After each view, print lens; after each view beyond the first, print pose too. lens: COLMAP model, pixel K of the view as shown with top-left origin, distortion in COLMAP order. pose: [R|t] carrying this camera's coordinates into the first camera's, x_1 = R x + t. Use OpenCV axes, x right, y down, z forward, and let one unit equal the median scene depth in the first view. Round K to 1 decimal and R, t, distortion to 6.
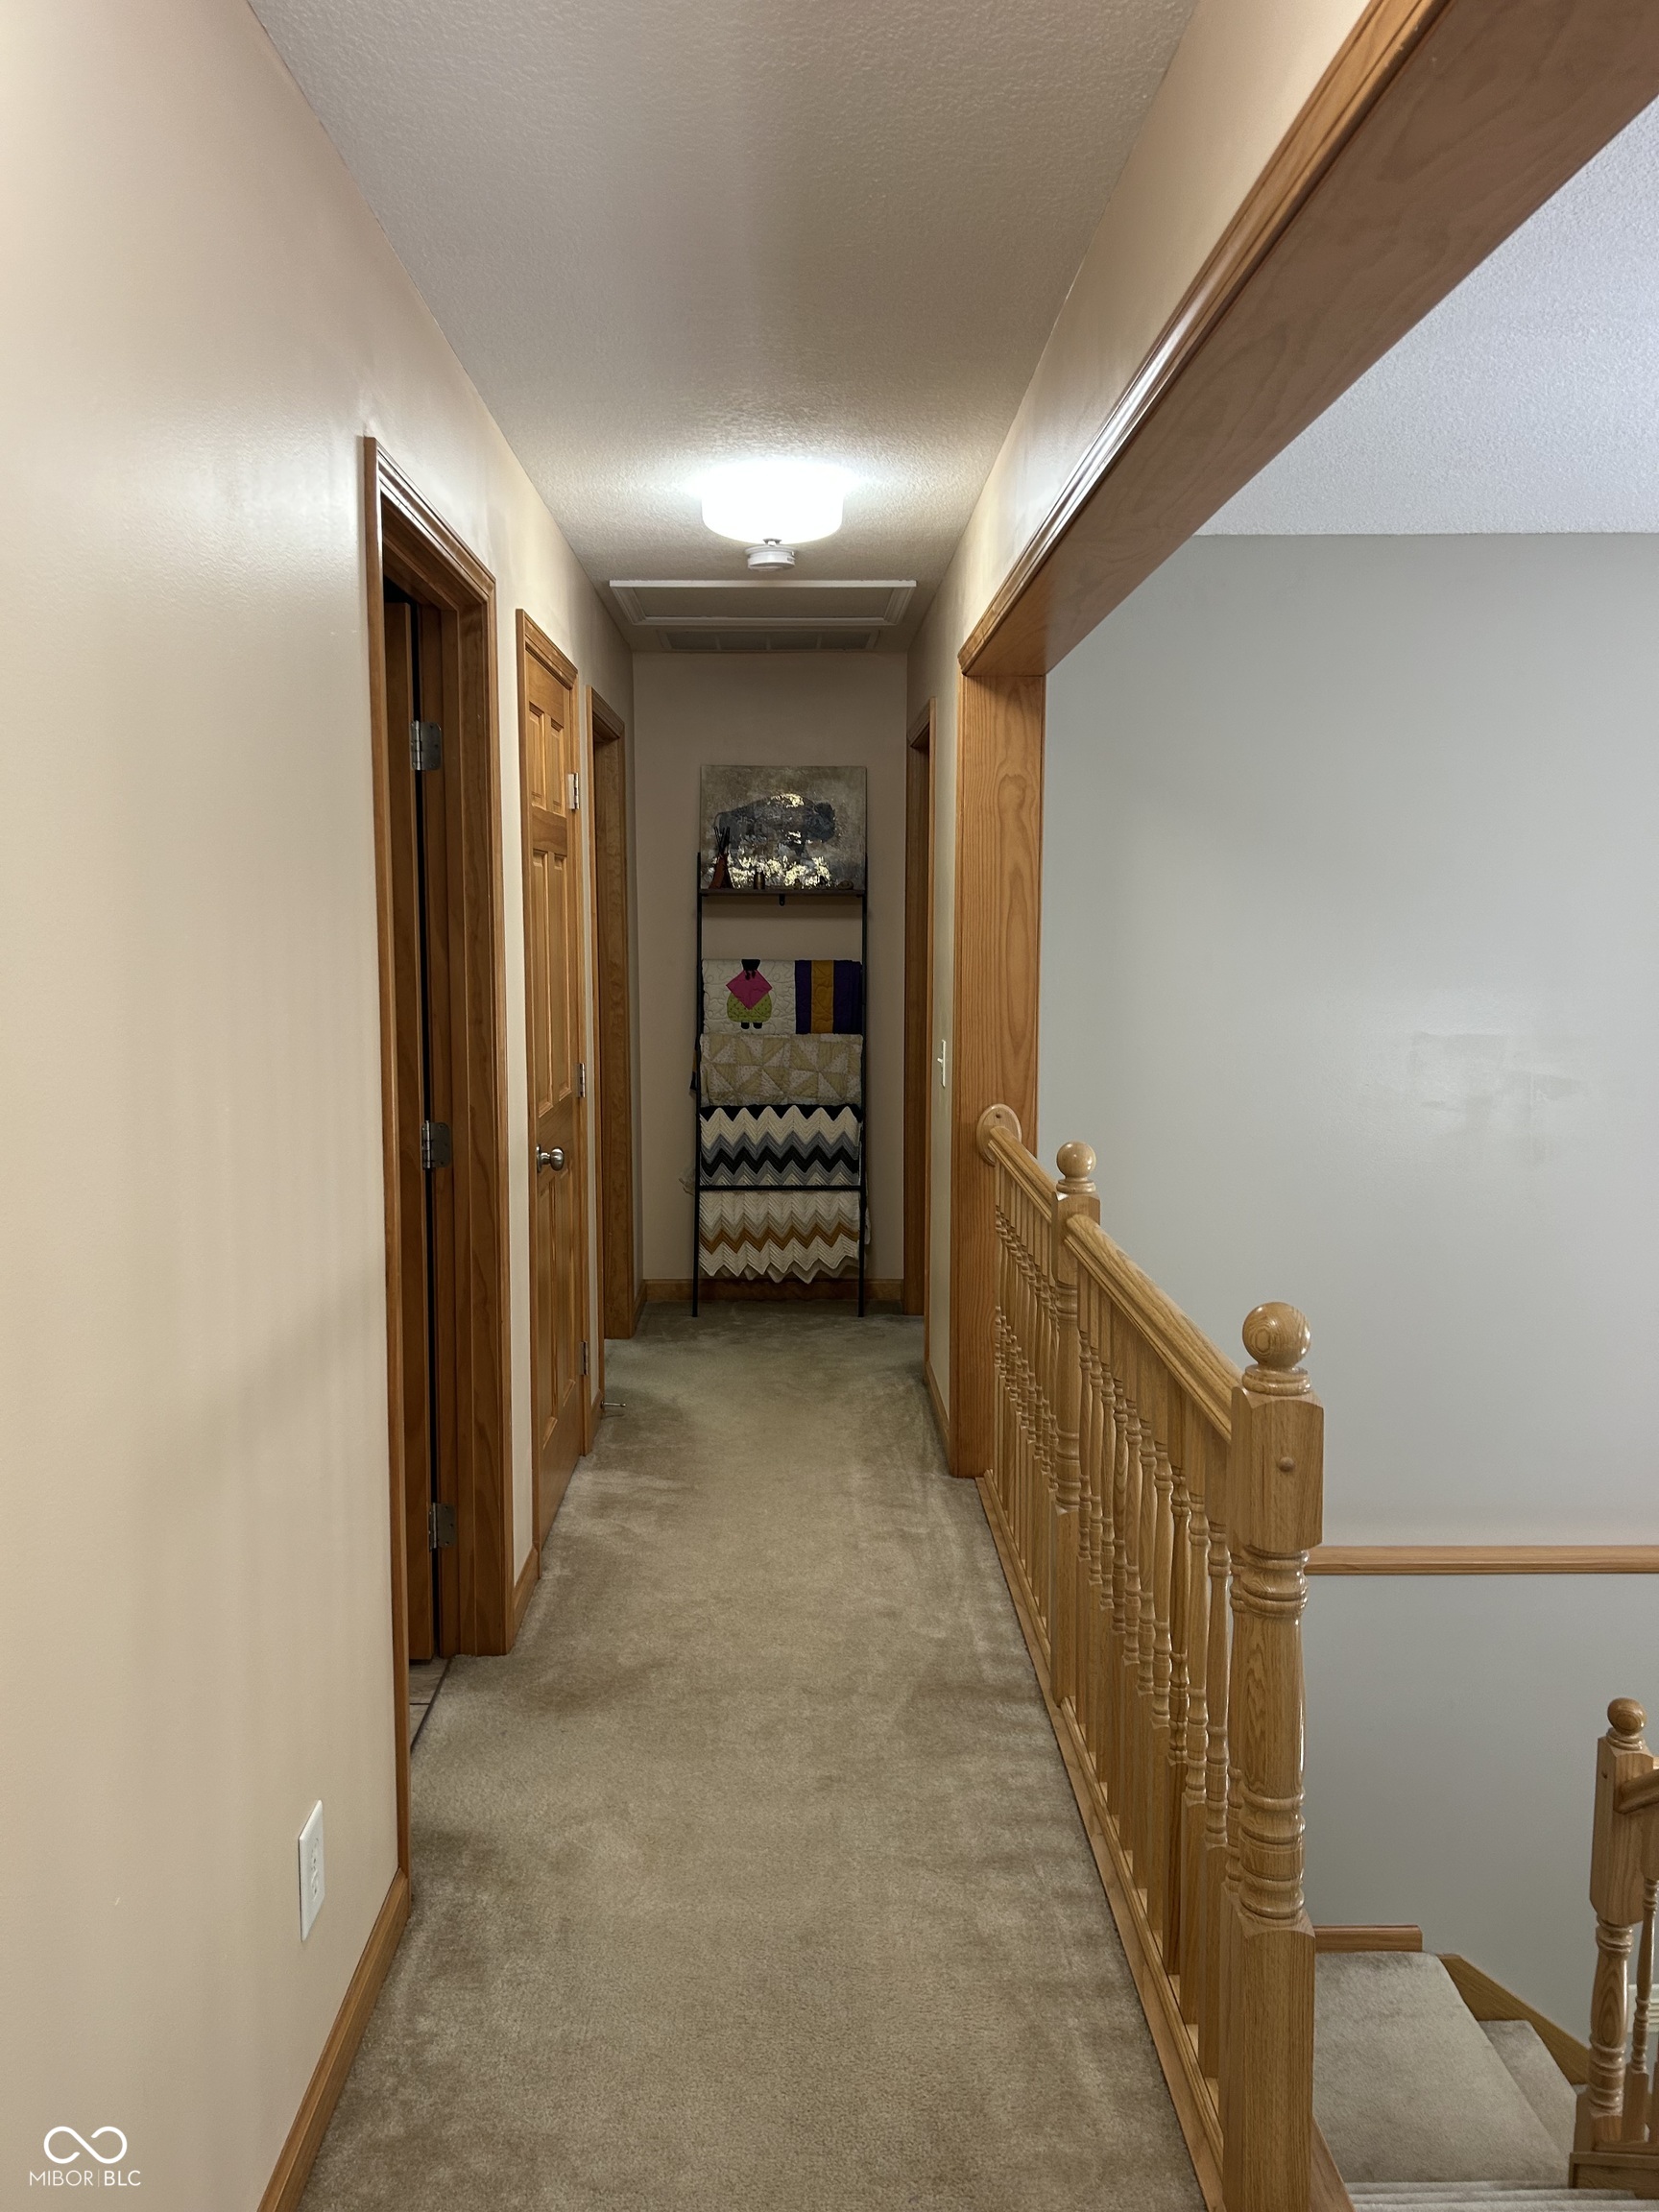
lens RADIAL K [[1668.1, 0, 839.2], [0, 1668.1, 1089.6], [0, 0, 1]] dist [0.050498, -0.046347]
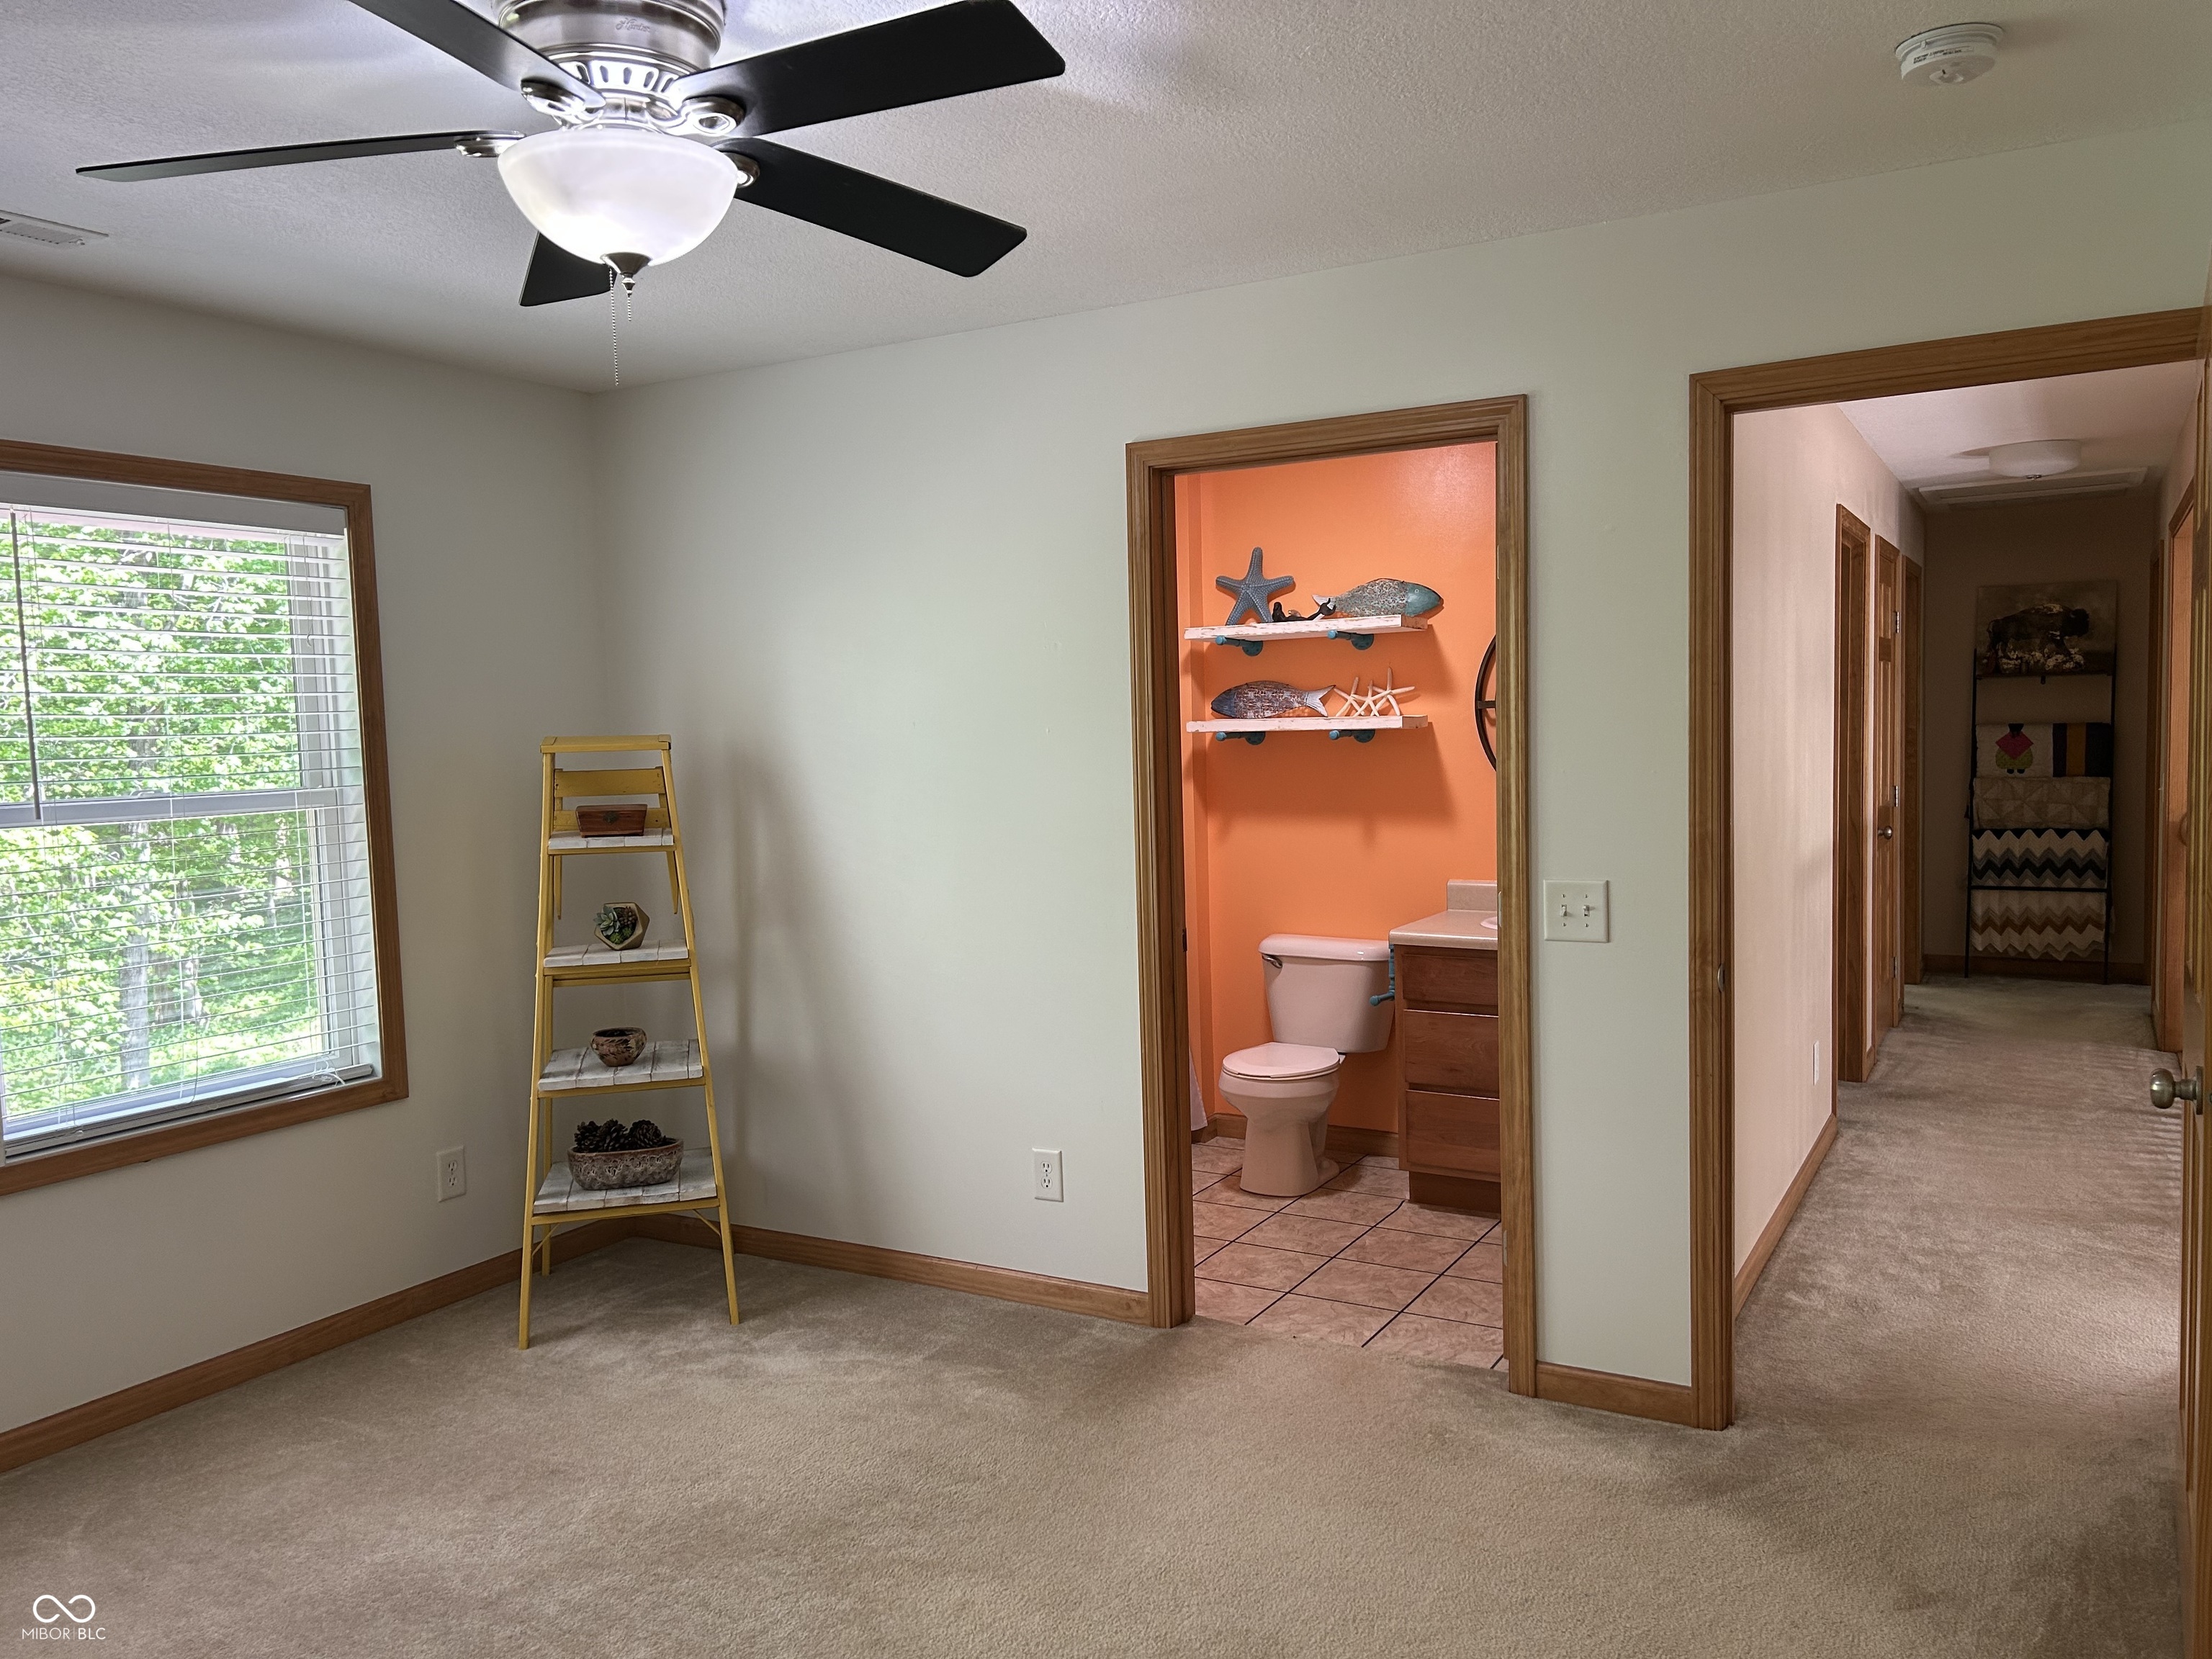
lens RADIAL K [[1668.1, 0, 1098.7], [0, 1668.1, 821.2], [0, 0, 1]] dist [0.050498, -0.046347]
pose [[0.852375, 0.011365, -0.522808, 0.030849], [-0.032805, 0.998957, -0.031769, 0.072718], [0.521902, 0.044230, 0.851858, -0.589316]]
